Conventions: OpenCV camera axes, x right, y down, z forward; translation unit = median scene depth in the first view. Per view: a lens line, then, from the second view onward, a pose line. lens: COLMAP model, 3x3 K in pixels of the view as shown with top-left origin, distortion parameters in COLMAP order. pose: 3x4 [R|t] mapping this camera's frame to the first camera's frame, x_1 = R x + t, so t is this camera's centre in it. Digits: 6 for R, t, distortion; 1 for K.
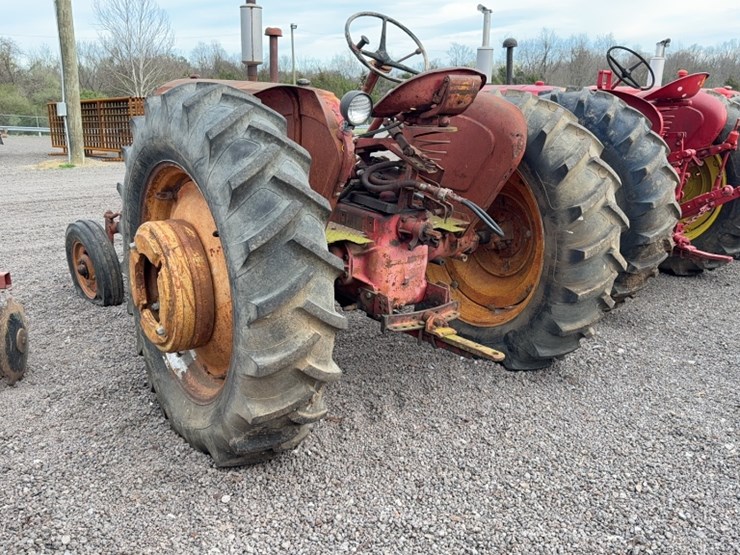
lens RADIAL K [[660.6, 0, 369.3], [0, 660.6, 279.0], [0, 0, 1]] dist [0.040950, -0.025852]
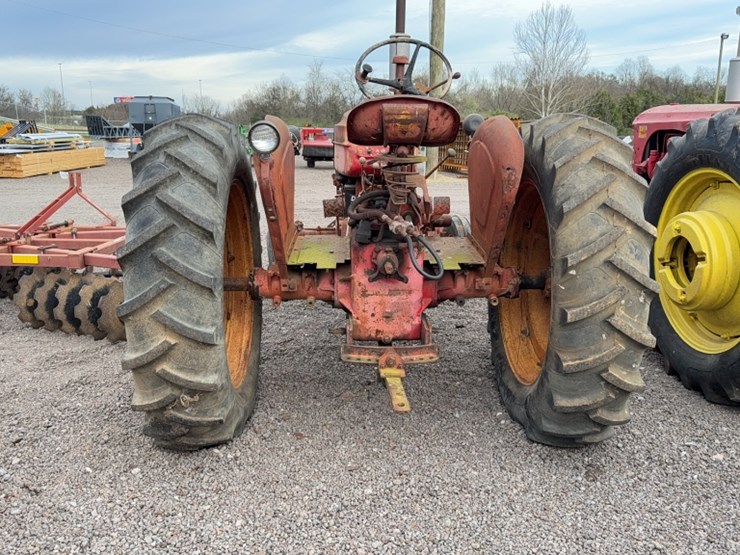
lens RADIAL K [[660.6, 0, 371.2], [0, 660.6, 275.6], [0, 0, 1]] dist [0.040950, -0.025852]
pose [[0.830399, 0.127006, -0.542500, 0.553050], [-0.143436, 0.989585, 0.012119, -0.060899], [0.538389, 0.067751, 0.839968, 0.175685]]
